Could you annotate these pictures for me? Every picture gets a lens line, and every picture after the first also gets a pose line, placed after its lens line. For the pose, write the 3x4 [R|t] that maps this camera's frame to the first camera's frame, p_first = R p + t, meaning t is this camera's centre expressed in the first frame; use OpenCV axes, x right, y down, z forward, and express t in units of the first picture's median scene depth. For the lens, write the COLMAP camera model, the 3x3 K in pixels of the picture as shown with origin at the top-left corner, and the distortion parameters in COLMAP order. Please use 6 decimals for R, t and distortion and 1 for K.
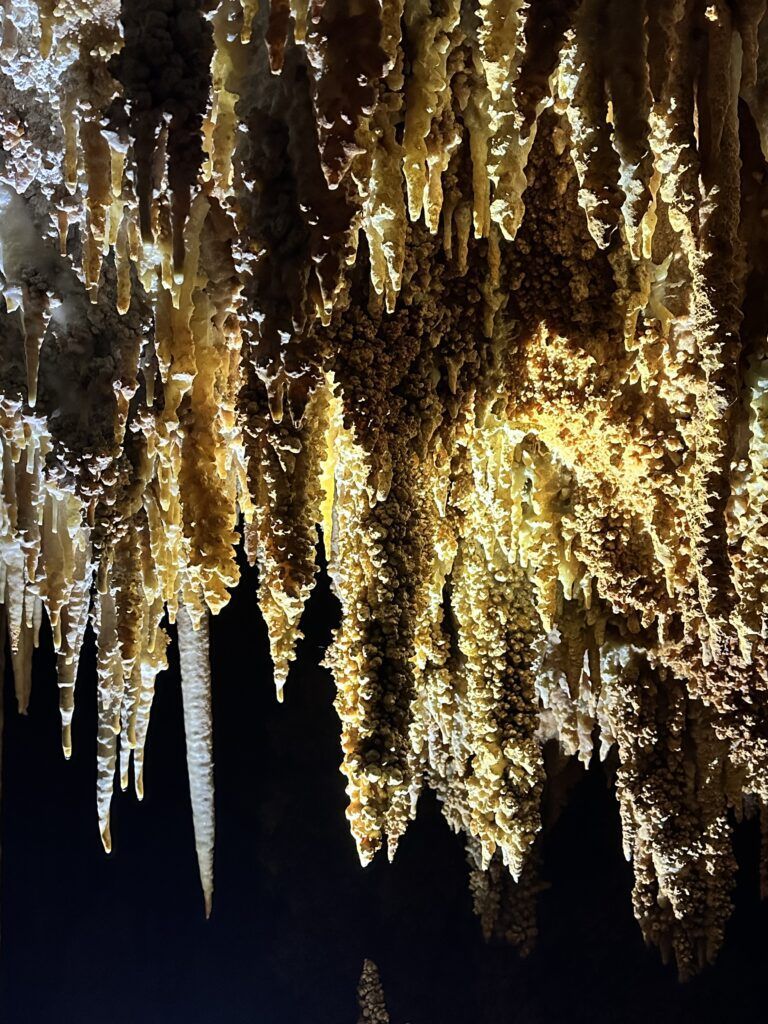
lens RADIAL K [[1006.5, 0, 384.0], [0, 1006.5, 512.0], [0, 0, 1]] dist [0.222944, -0.518822]
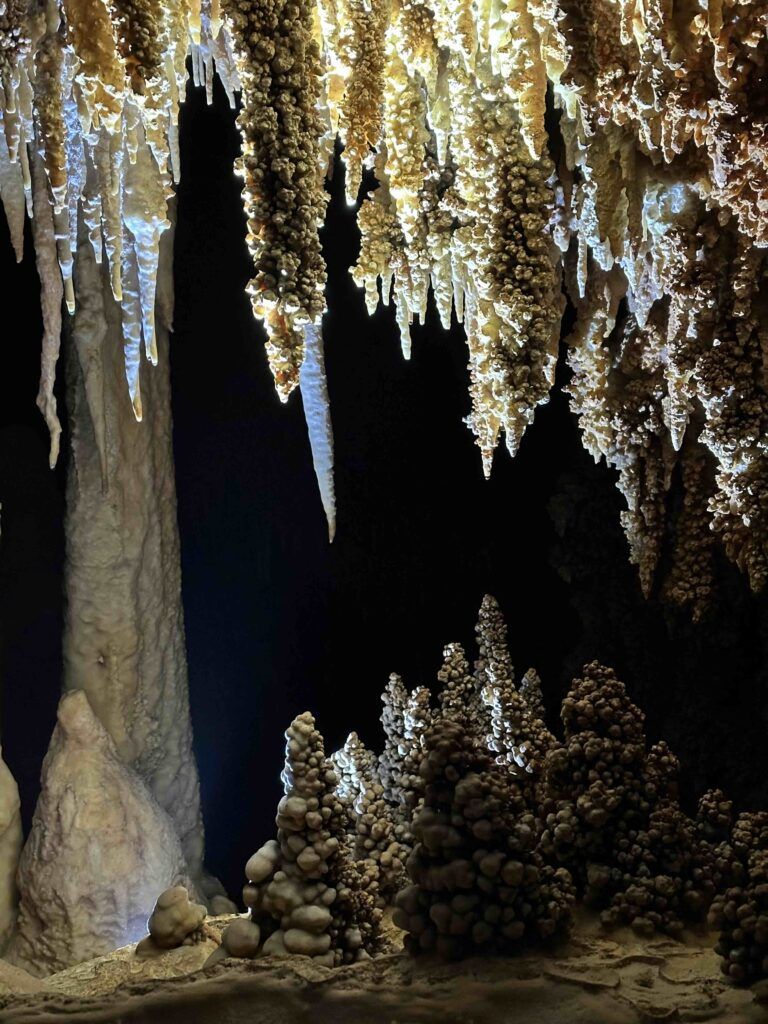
lens RADIAL K [[1431.4, 0, 384.0], [0, 1431.4, 512.0], [0, 0, 1]] dist [0.211646, -0.416883]
pose [[0.901963, 0.047441, -0.429200, 0.552540], [0.038673, 0.981078, 0.189712, 0.166631], [0.430078, -0.187712, 0.883061, -0.139499]]
